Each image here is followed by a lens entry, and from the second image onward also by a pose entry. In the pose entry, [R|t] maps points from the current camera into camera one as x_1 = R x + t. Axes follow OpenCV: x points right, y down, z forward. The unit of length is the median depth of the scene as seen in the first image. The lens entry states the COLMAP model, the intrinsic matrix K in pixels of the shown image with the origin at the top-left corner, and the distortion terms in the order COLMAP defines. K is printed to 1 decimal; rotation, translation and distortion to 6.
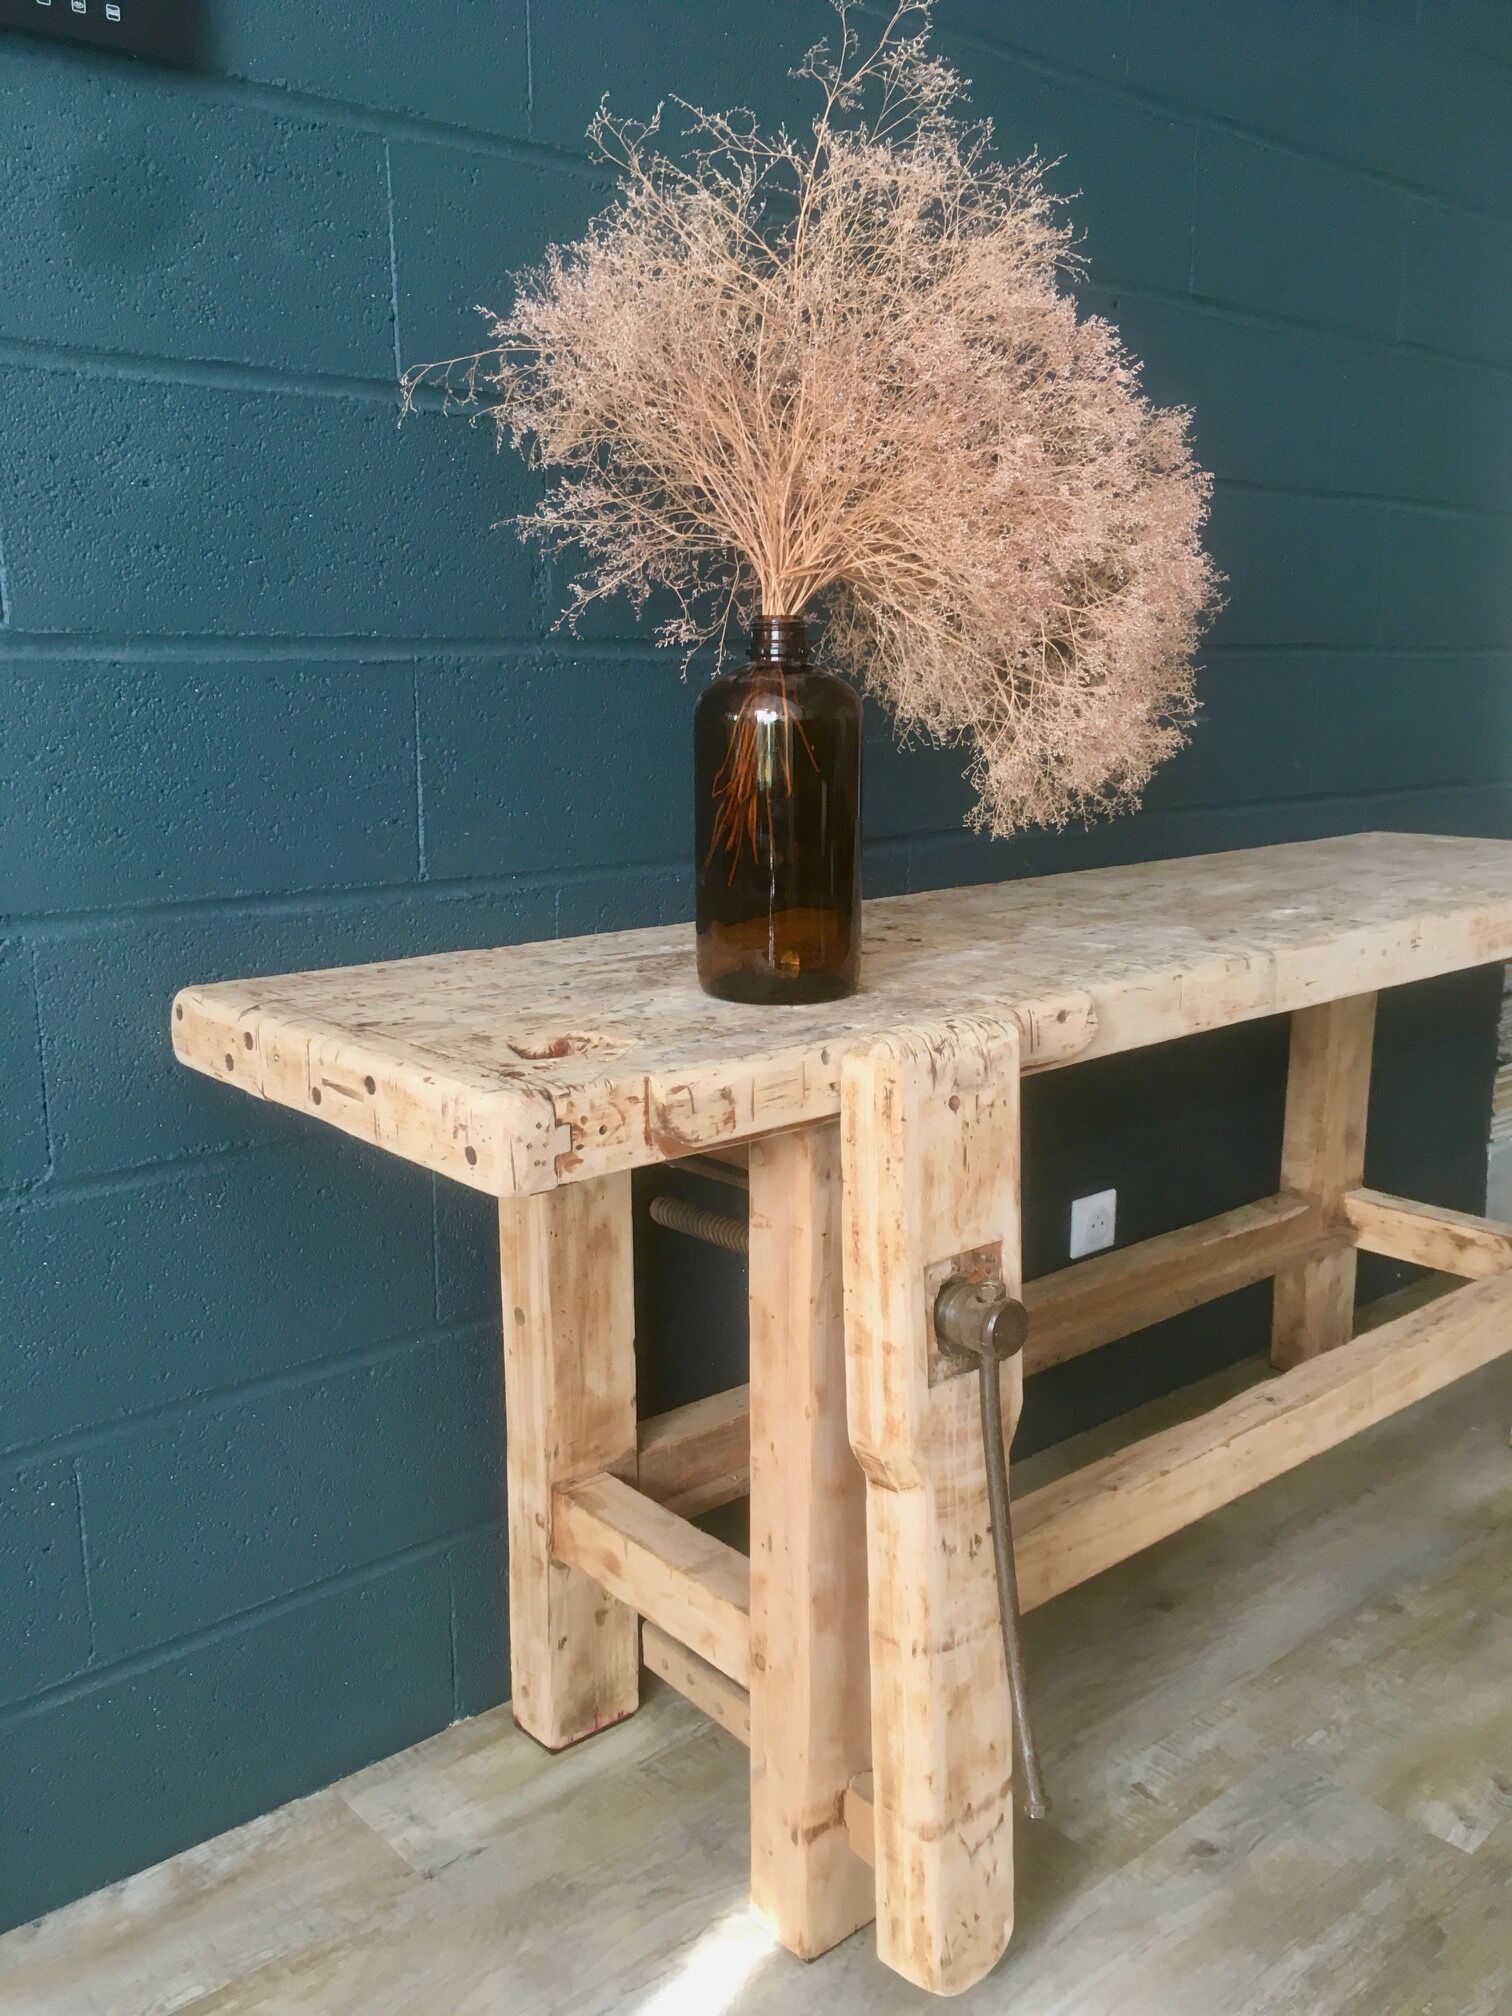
lens RADIAL K [[1754.9, 0, 755.6], [0, 1754.9, 1002.8], [0, 0, 1]] dist [0.066878, -0.089155]
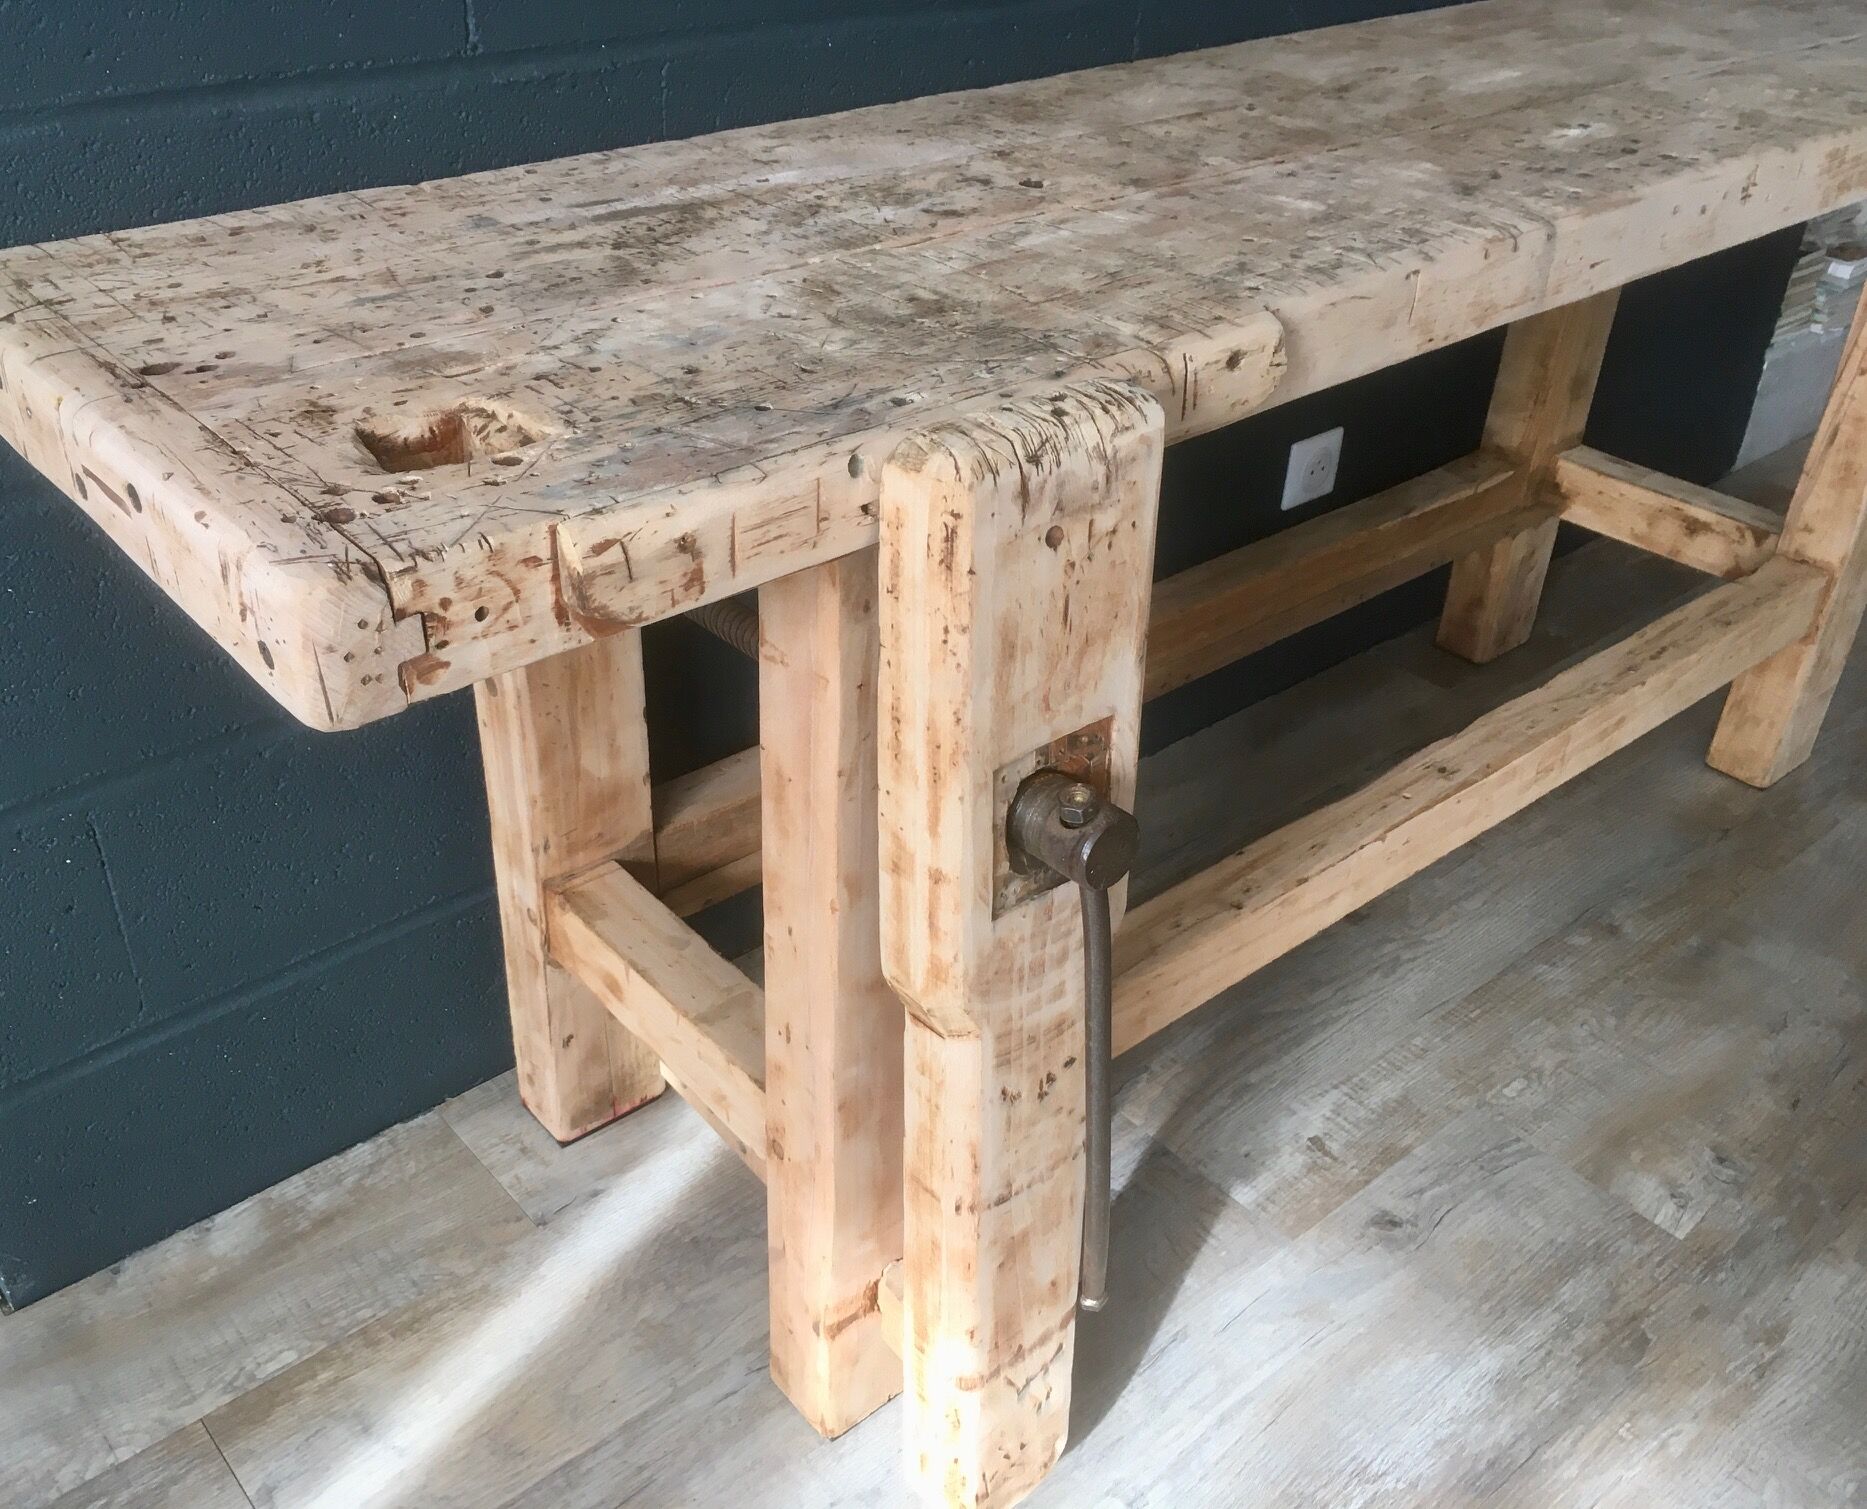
lens RADIAL K [[1754.4, 0, 871.1], [0, 1754.4, 757.4], [0, 0, 1]] dist [0.042900, 0.000000]
pose [[0.999442, 0.032116, -0.009228, 0.049308], [-0.026613, 0.932035, 0.361389, -0.091478], [0.020207, -0.360942, 0.932369, 0.331171]]
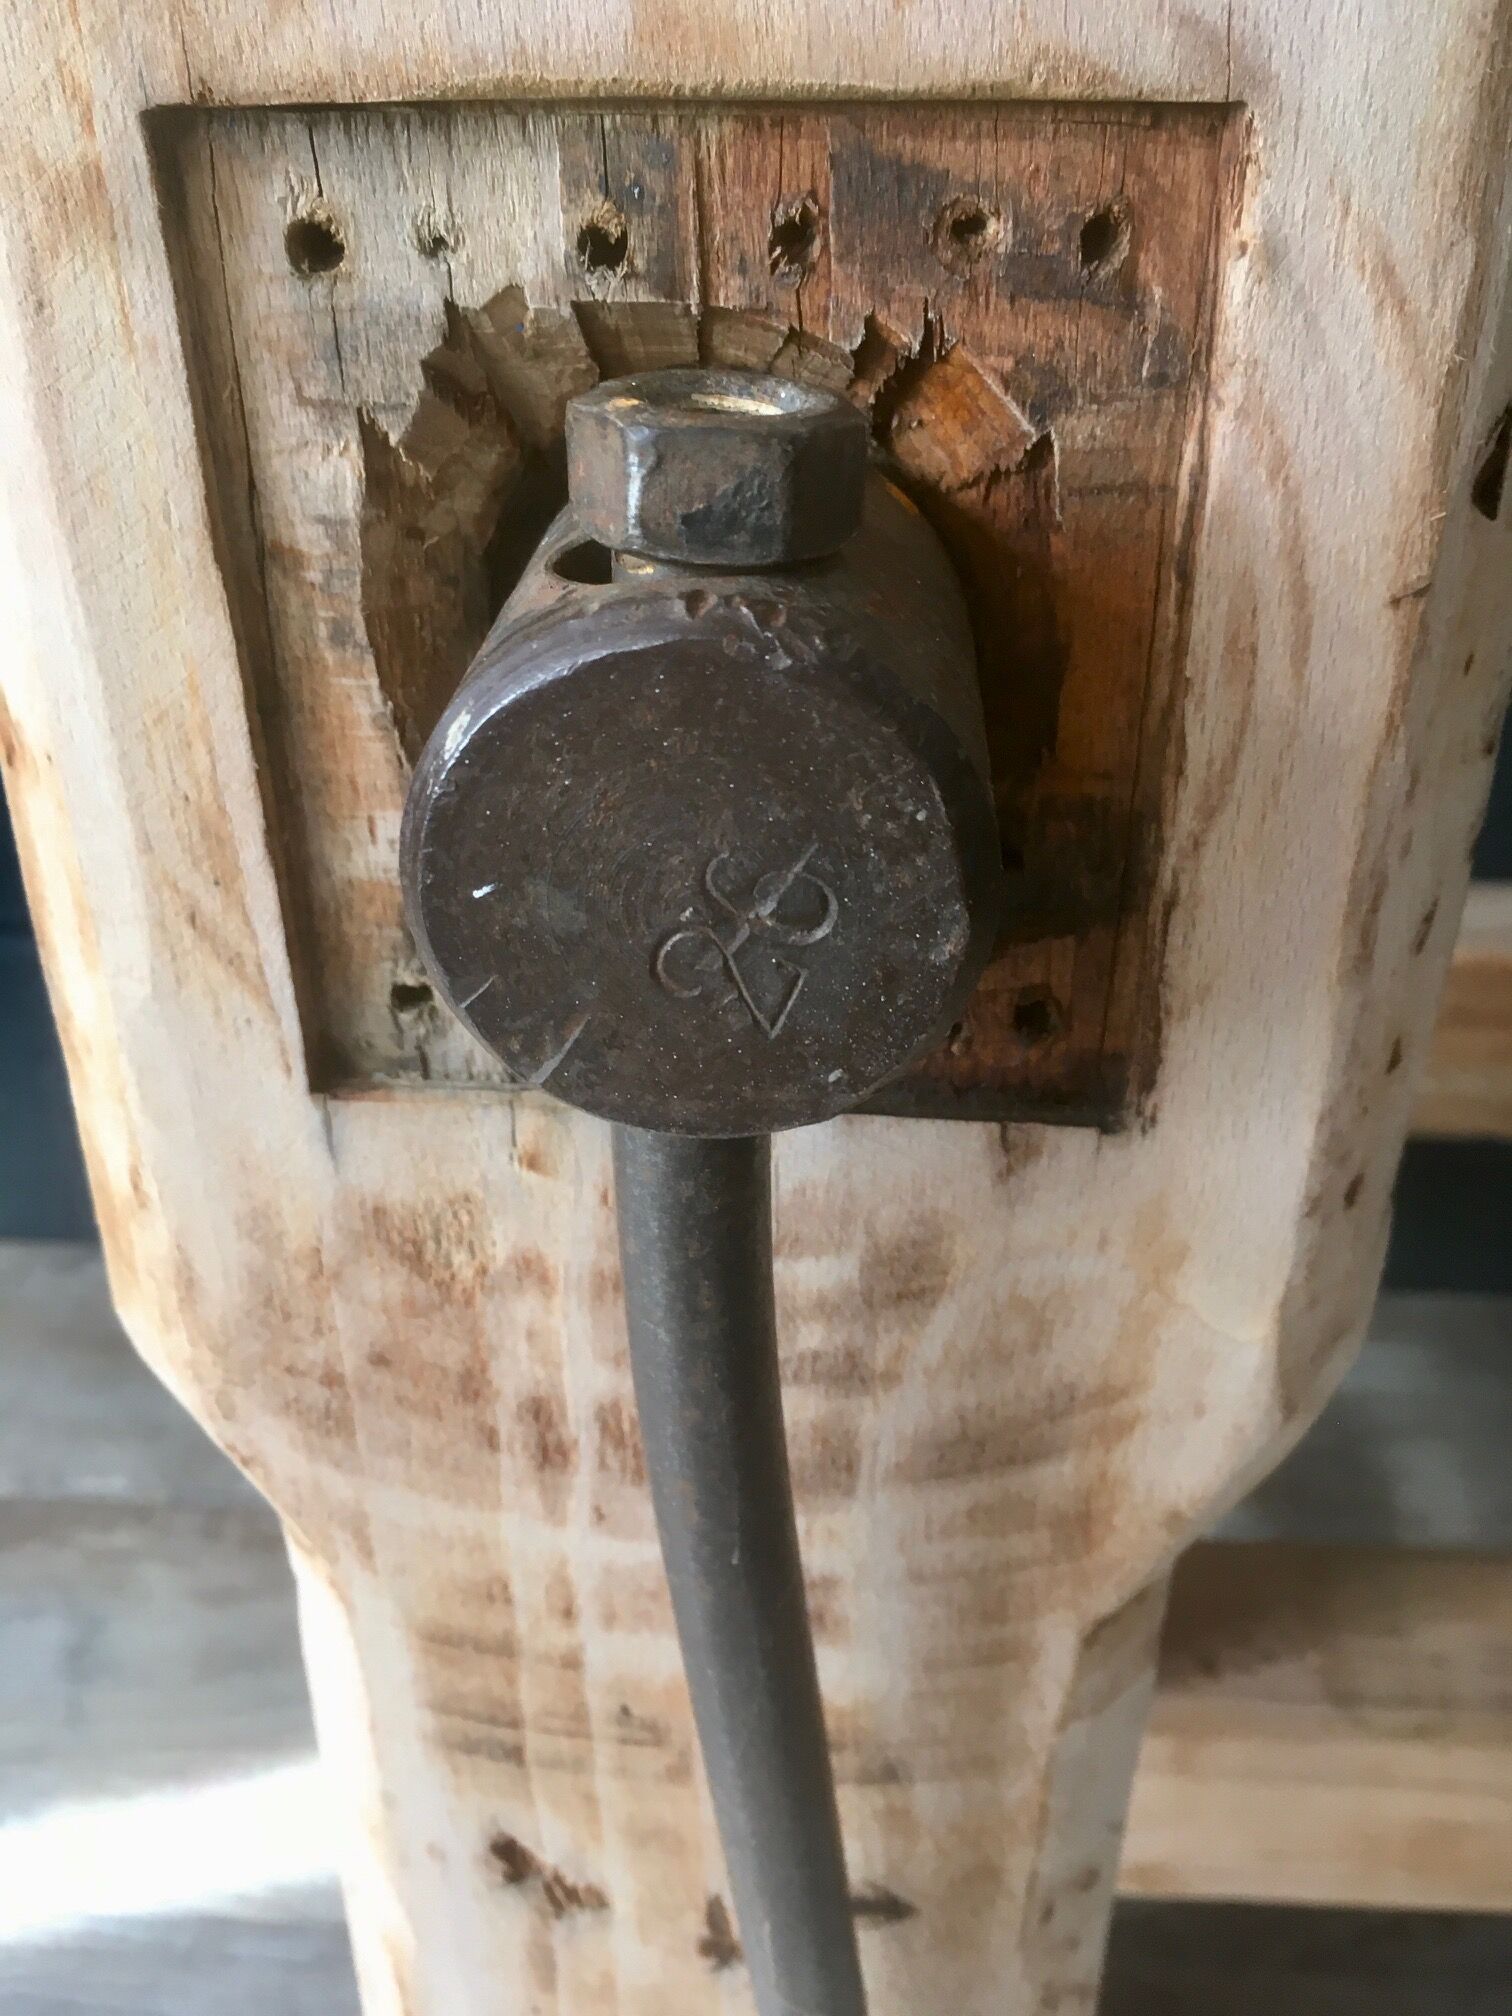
lens RADIAL K [[1754.9, 0, 744.5], [0, 1754.9, 1010.4], [0, 0, 1]] dist [0.066878, -0.089155]
pose [[0.714817, 0.376792, -0.589122, 0.190236], [-0.141988, 0.903084, 0.405314, 0.137989], [0.684746, -0.206077, 0.699039, 0.853998]]
